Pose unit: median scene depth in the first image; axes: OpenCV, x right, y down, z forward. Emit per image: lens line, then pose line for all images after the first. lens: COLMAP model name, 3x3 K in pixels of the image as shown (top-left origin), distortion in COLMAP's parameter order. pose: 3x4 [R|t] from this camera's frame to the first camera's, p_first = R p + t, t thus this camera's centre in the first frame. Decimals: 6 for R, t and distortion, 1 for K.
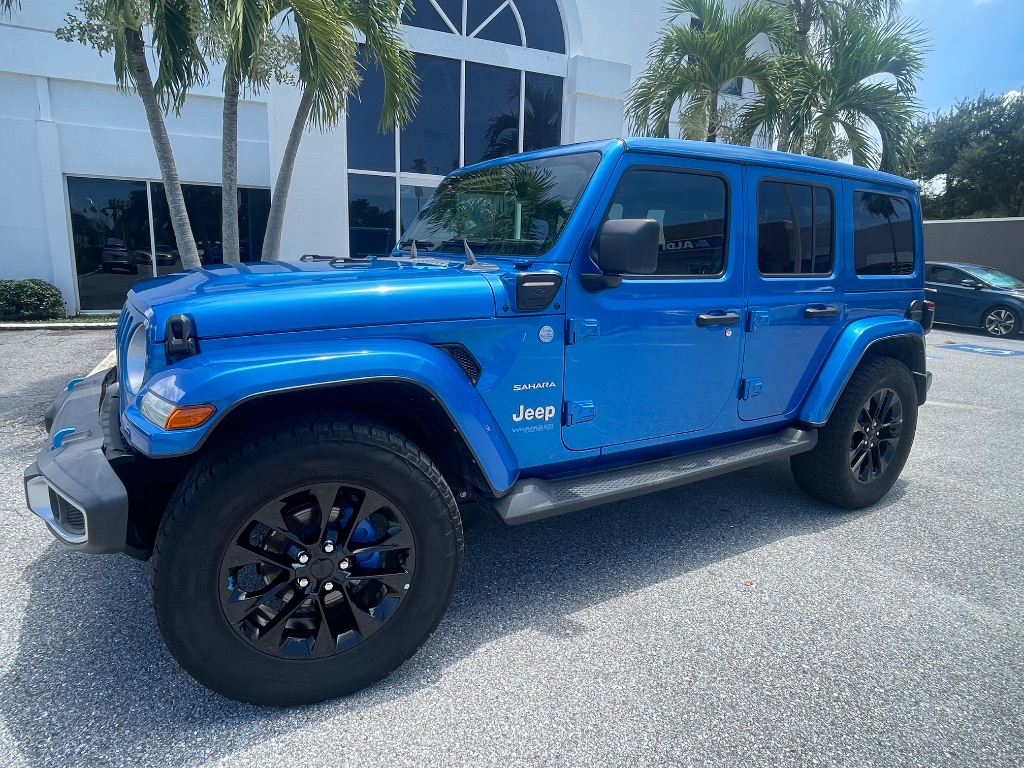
lens RADIAL K [[613.1, 0, 502.6], [0, 613.1, 376.0], [0, 0, 1]] dist [-0.006240, 0.000458]
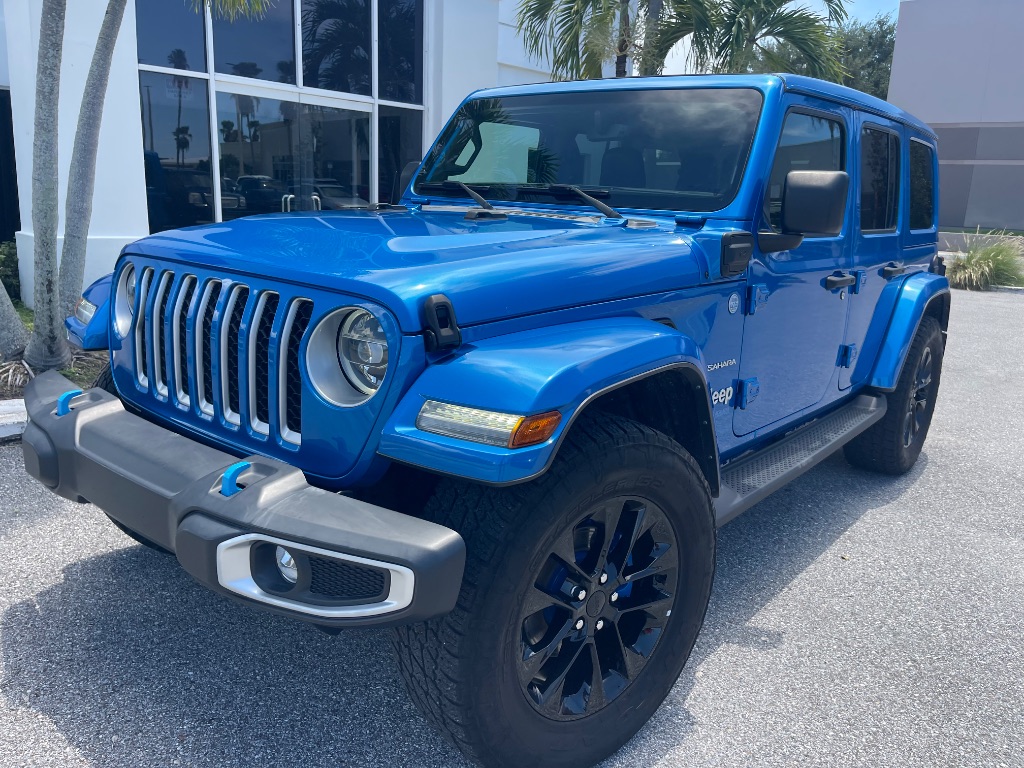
lens RADIAL K [[776.2, 0, 521.2], [0, 776.2, 388.4], [0, 0, 1]] dist [0.063567, -0.086757]
pose [[0.944198, -0.063145, 0.323269, -0.469876], [0.046515, 0.997178, 0.058919, -0.023391], [-0.326078, -0.040594, 0.944471, 0.046510]]
